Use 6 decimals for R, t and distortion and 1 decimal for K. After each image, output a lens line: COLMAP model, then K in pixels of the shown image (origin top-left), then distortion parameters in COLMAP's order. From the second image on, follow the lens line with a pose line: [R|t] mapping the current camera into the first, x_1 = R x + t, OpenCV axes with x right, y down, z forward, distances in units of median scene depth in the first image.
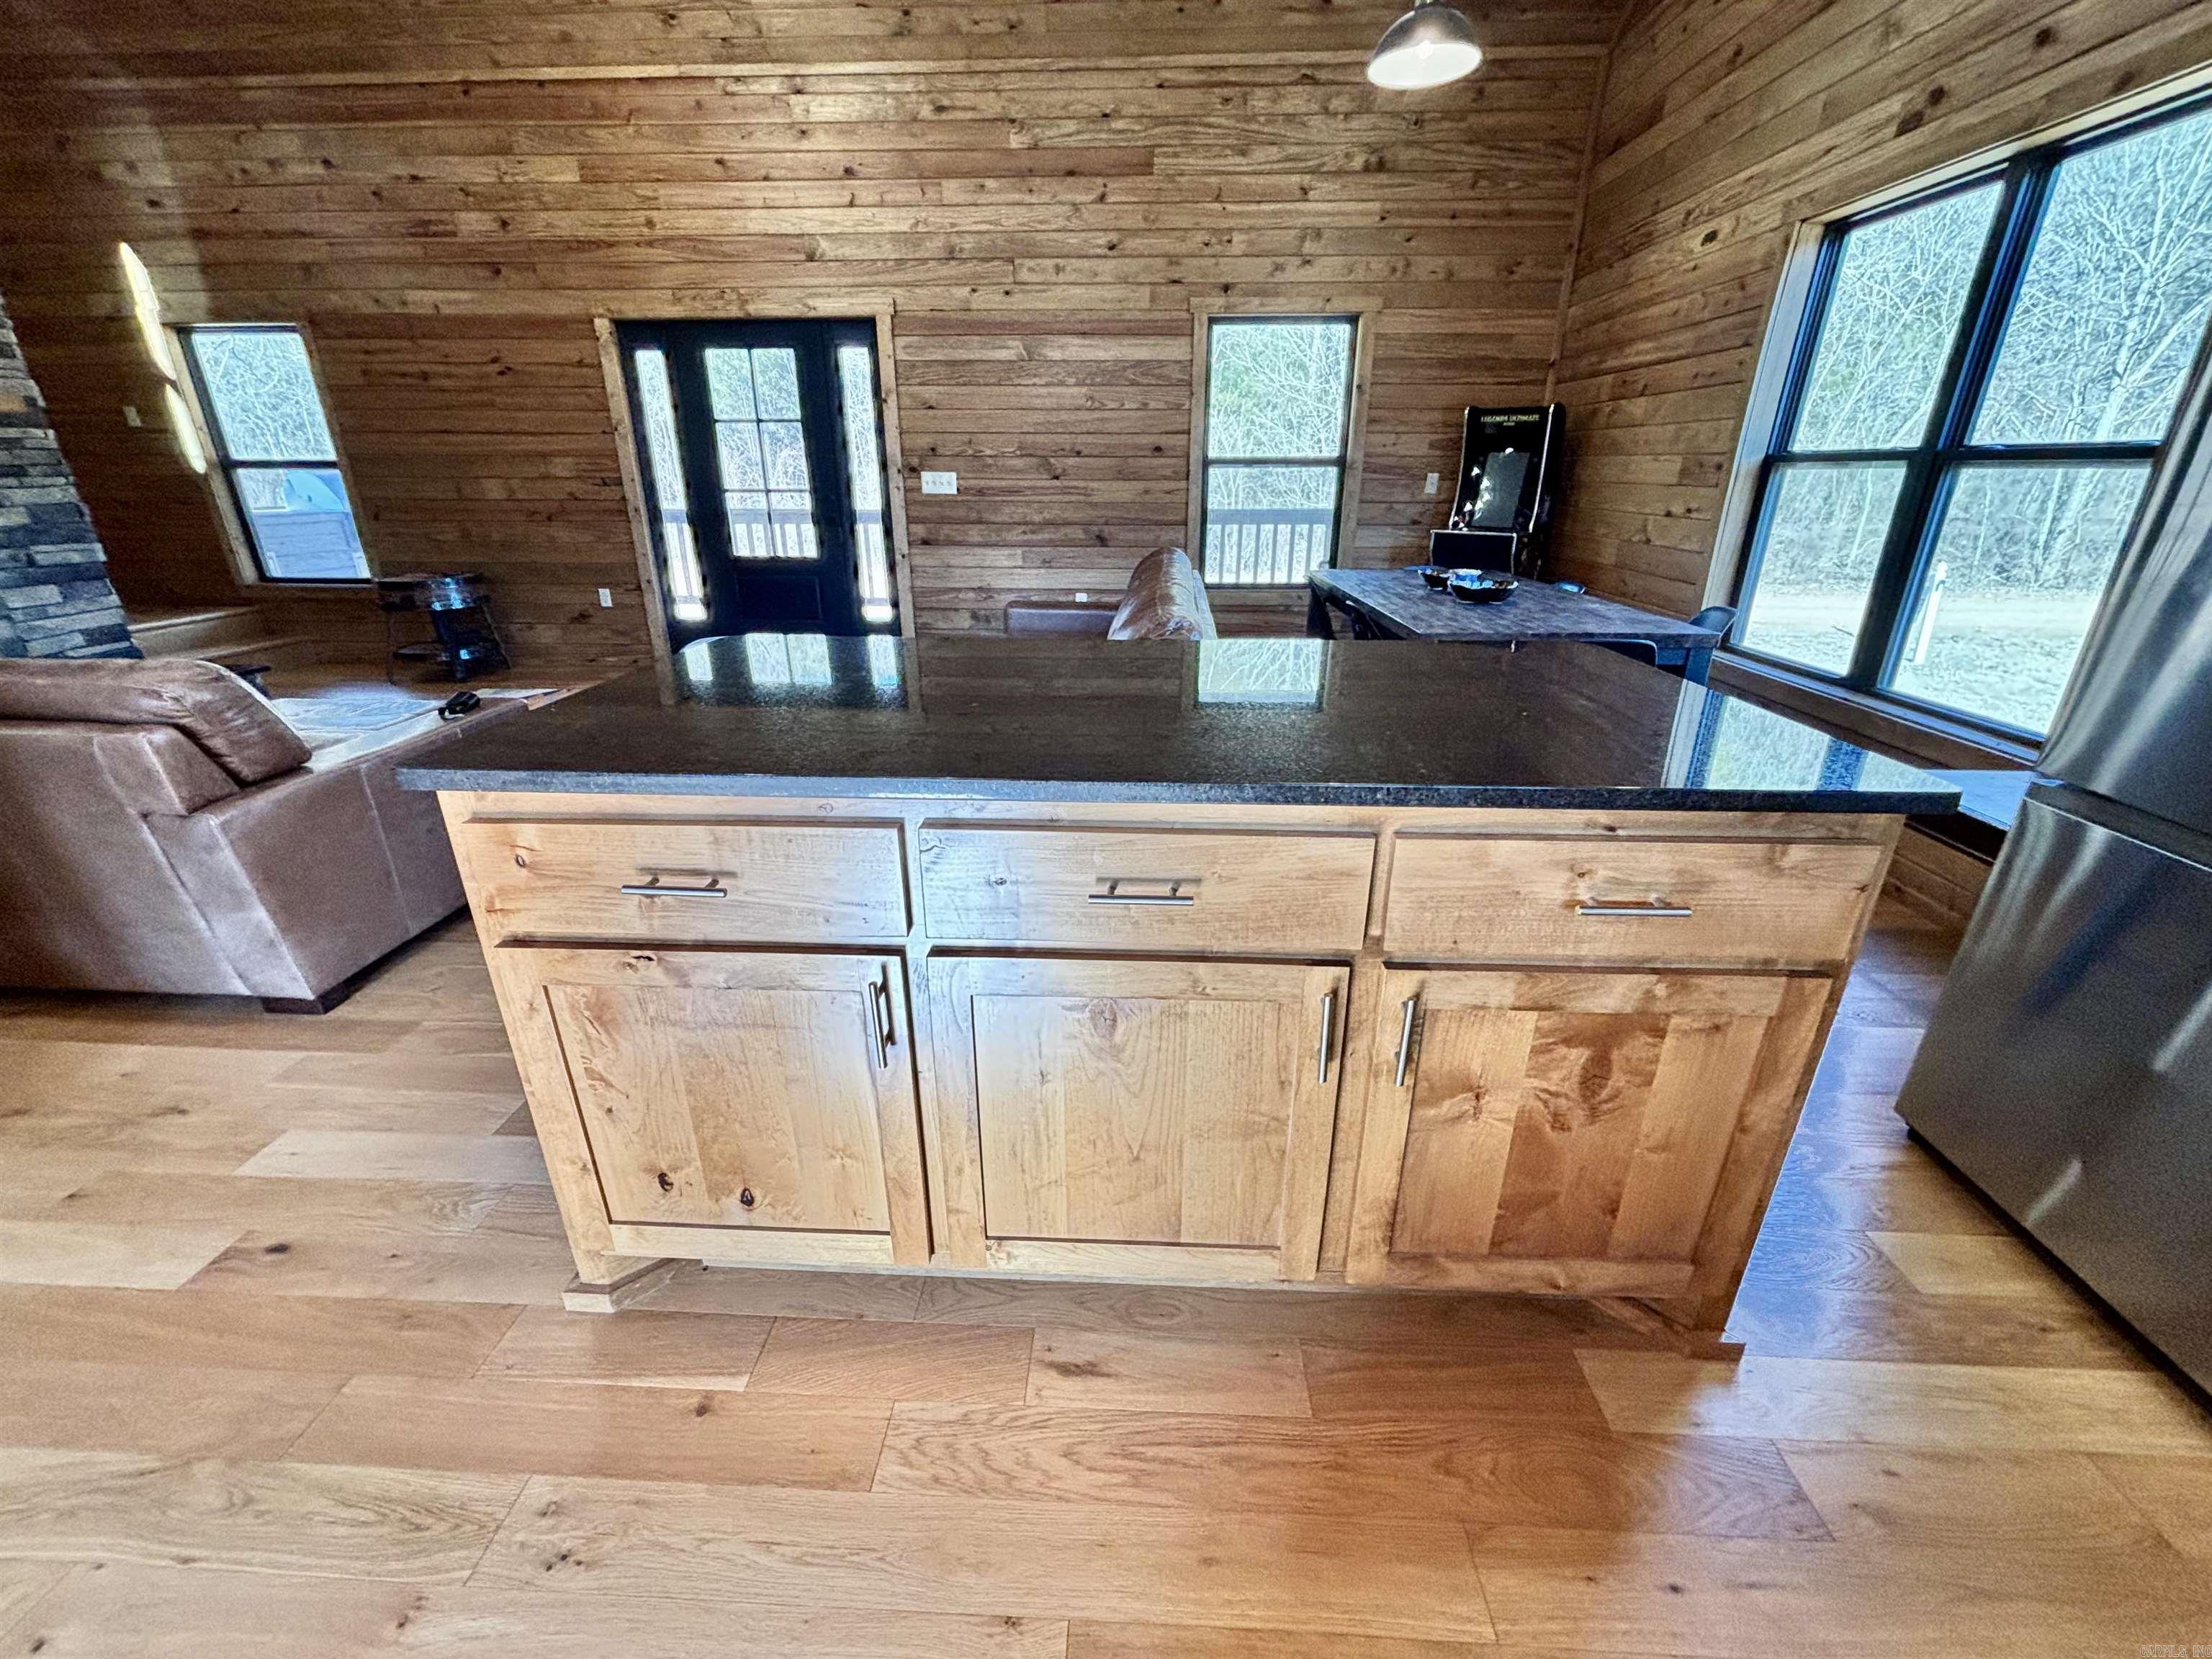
lens RADIAL K [[901.5, 0, 1106.0], [0, 901.5, 829.5], [0, 0, 1]] dist [0.000032, 0.000434]
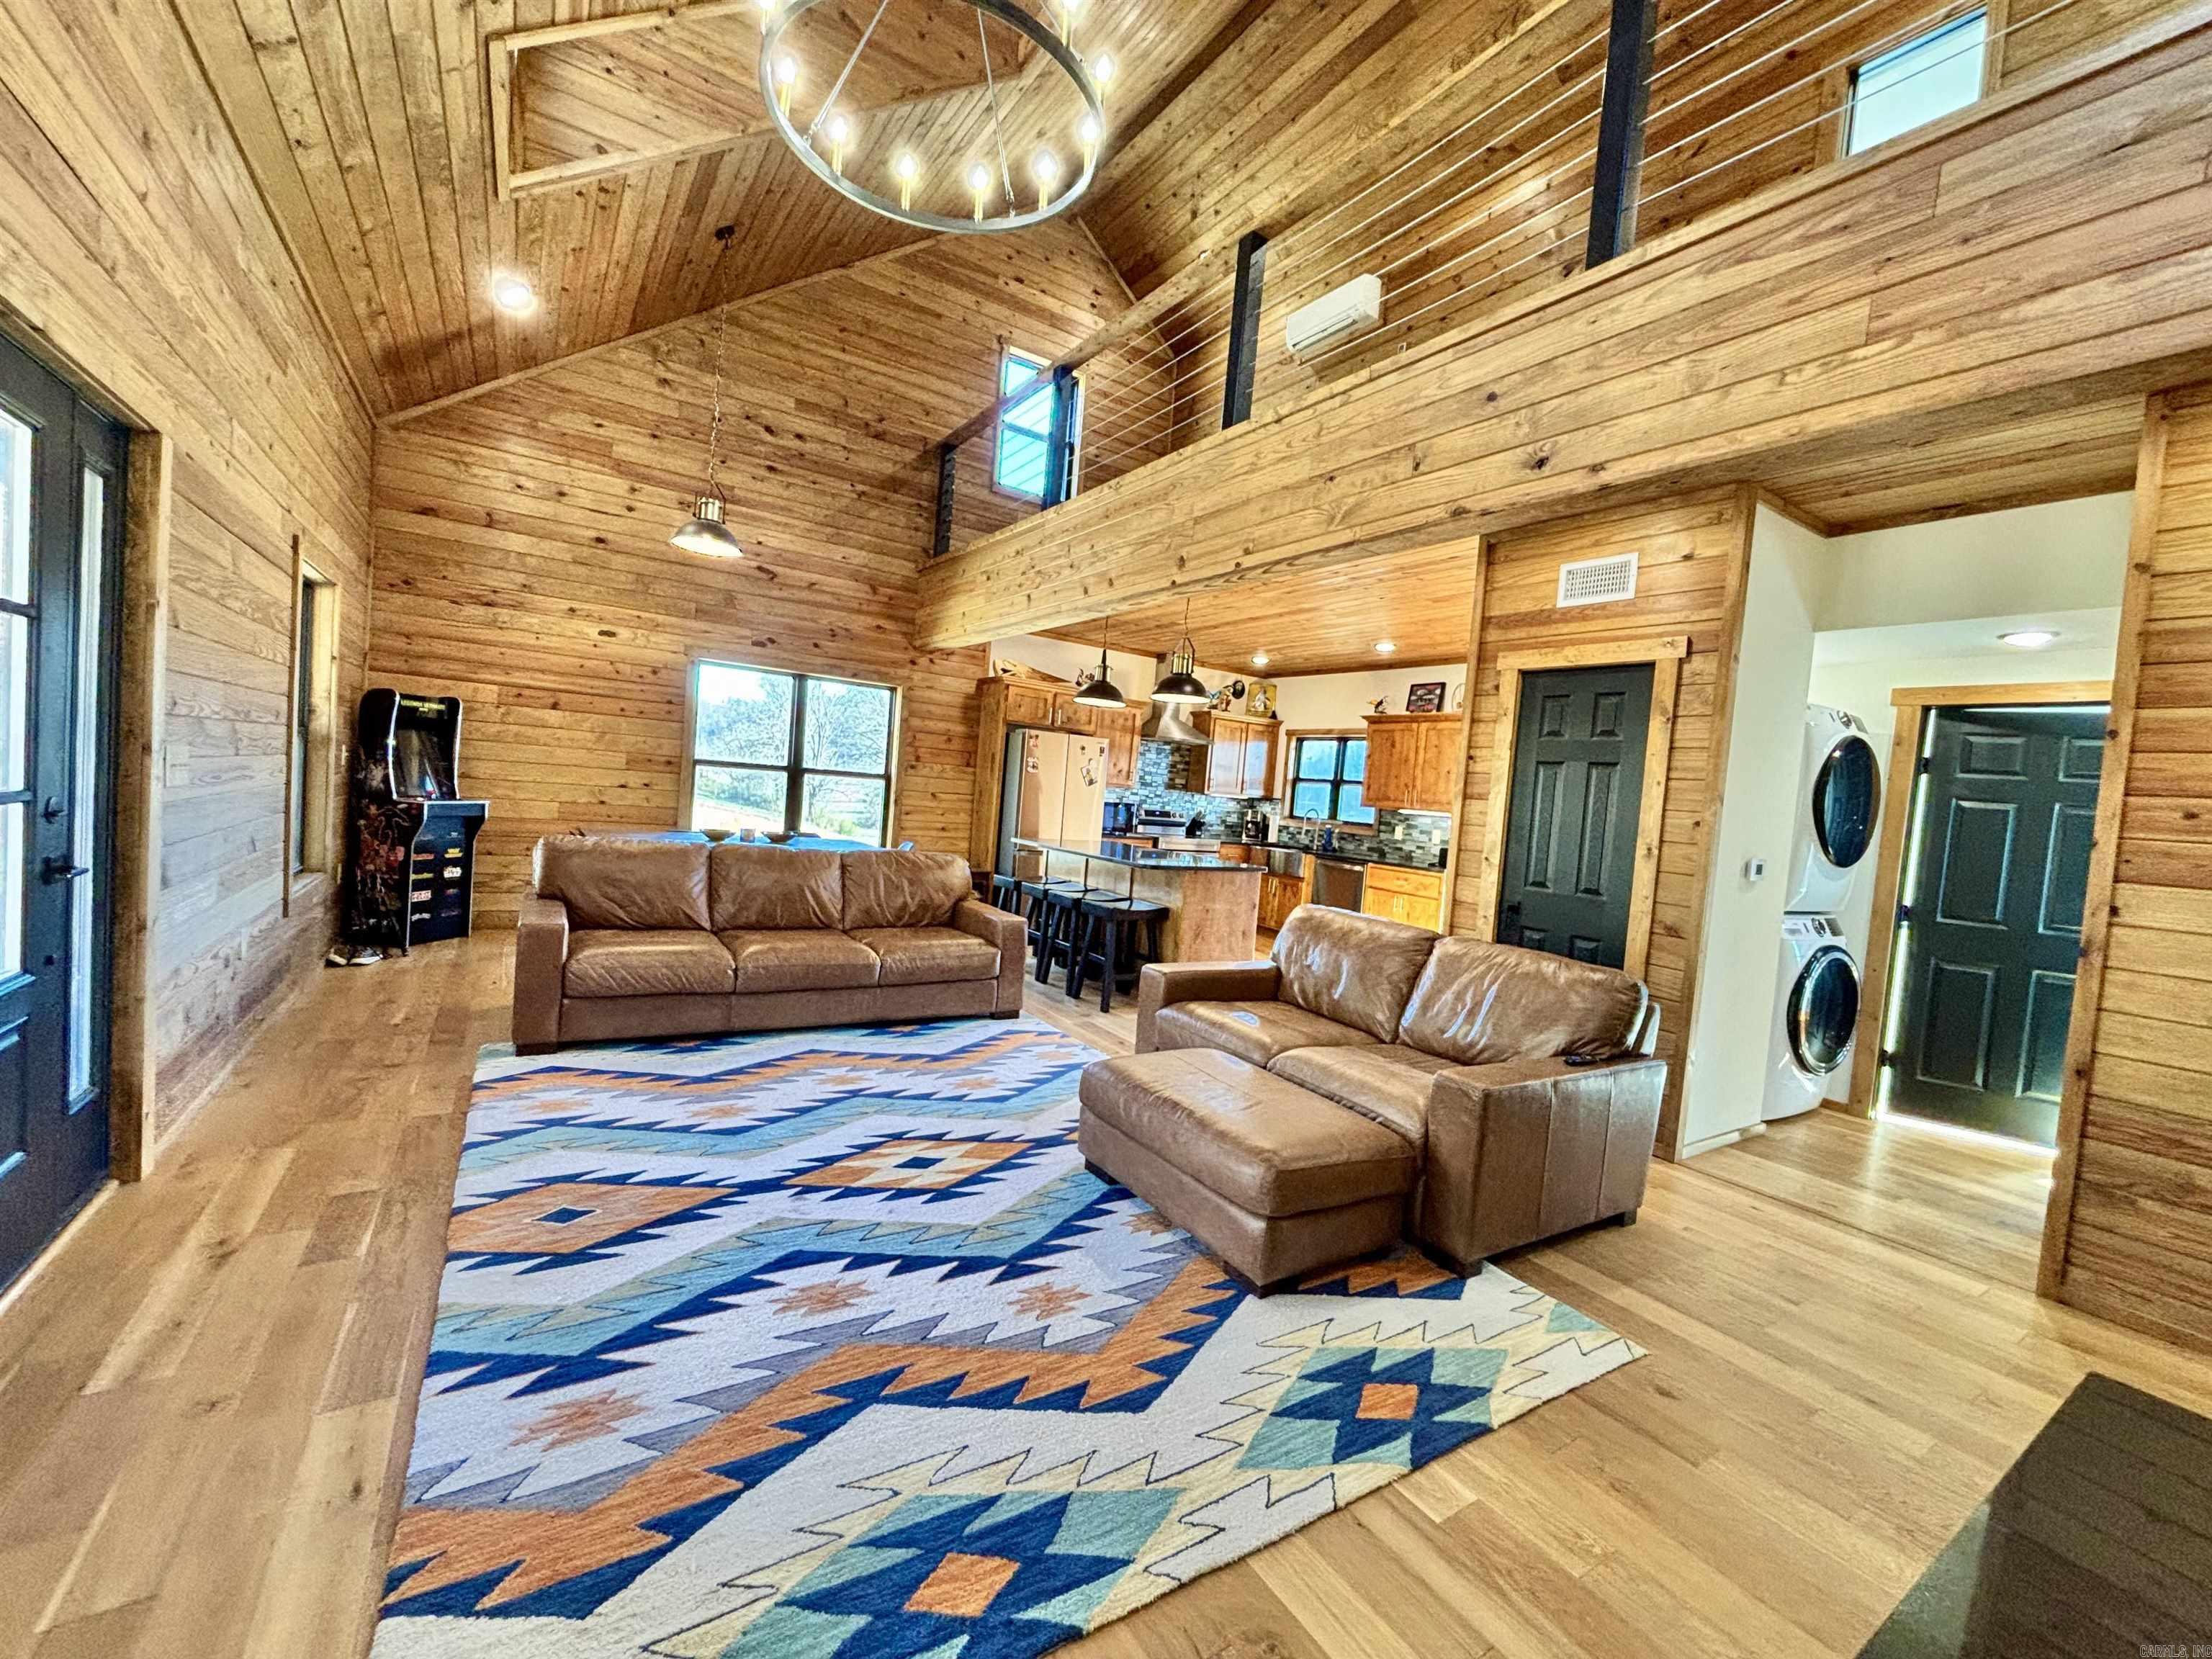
lens RADIAL K [[901.5, 0, 1106.0], [0, 901.5, 829.5], [0, 0, 1]] dist [0.000032, 0.000434]
pose [[-0.586274, -0.084271, 0.805718, -0.968470], [0.220816, 0.940292, 0.259021, -0.403425], [-0.779438, 0.329773, -0.532660, 0.968123]]
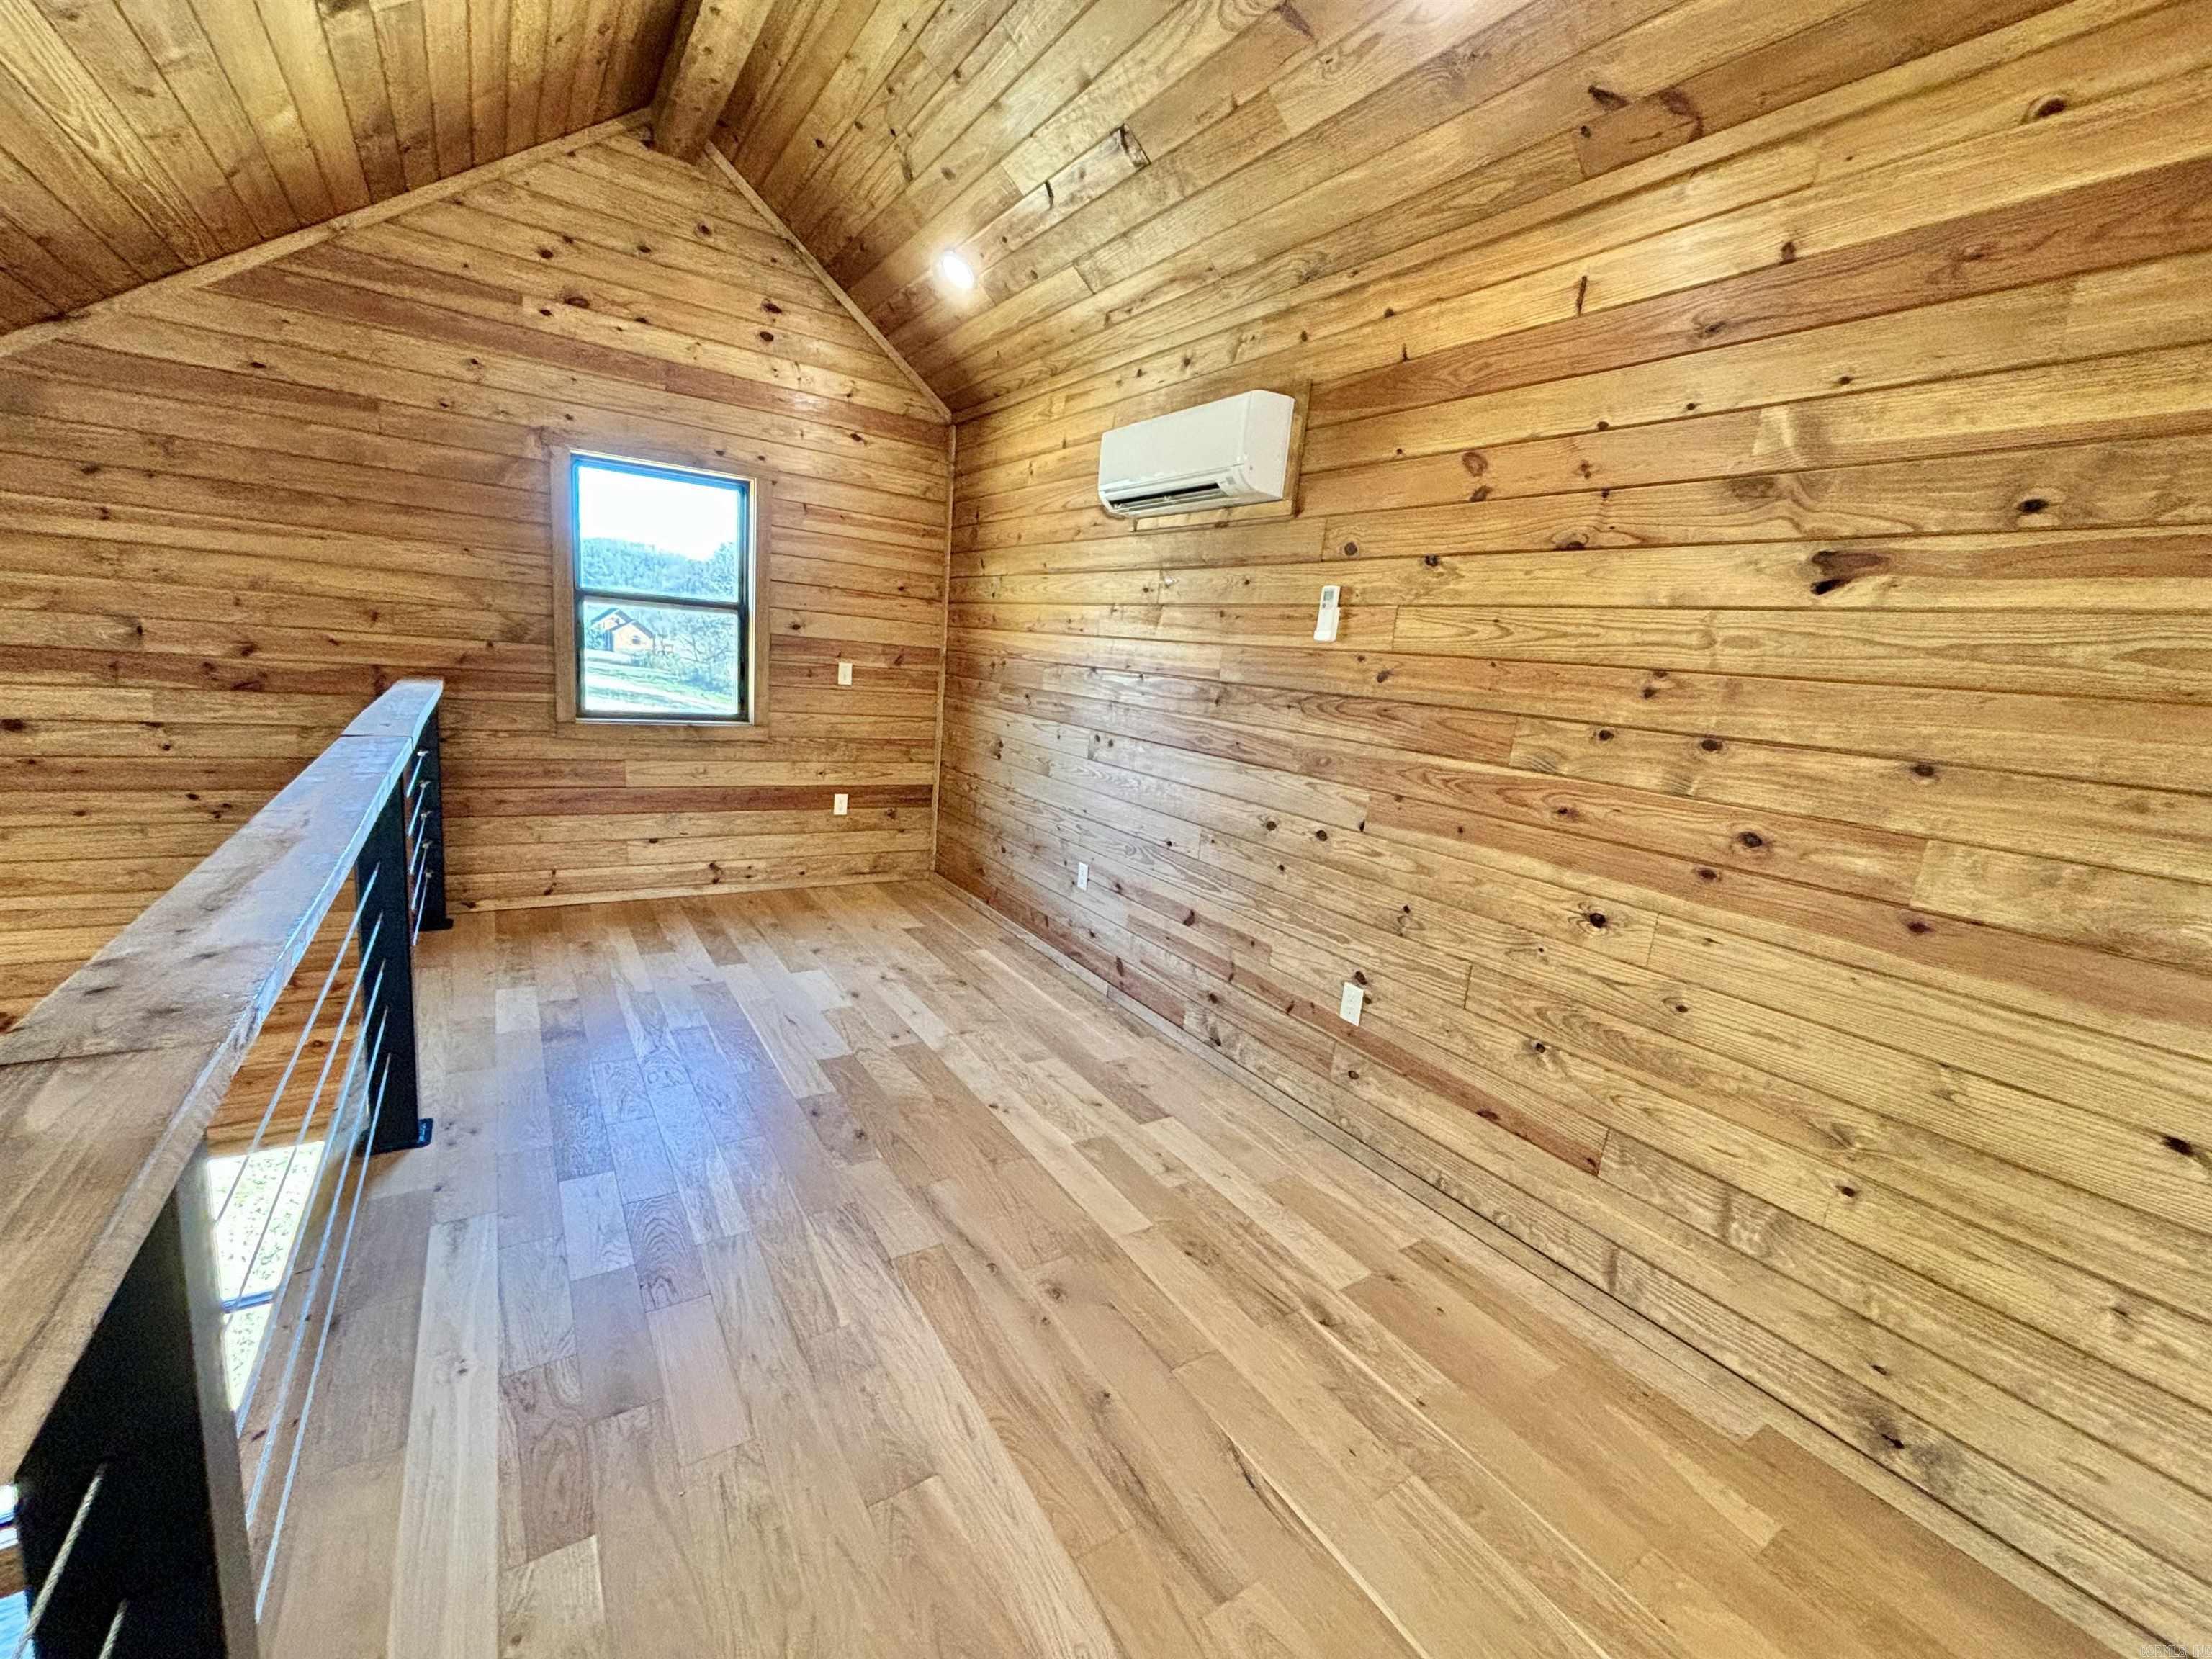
lens RADIAL K [[900.6, 0, 1106.0], [0, 900.6, 829.5], [0, 0, 1]] dist [0.002630, 0.000075]
pose [[-0.592085, -0.204760, 0.779429, -0.479912], [0.214934, 0.892025, 0.397612, -0.739888], [-0.776685, 0.402945, -0.484144, 0.134307]]
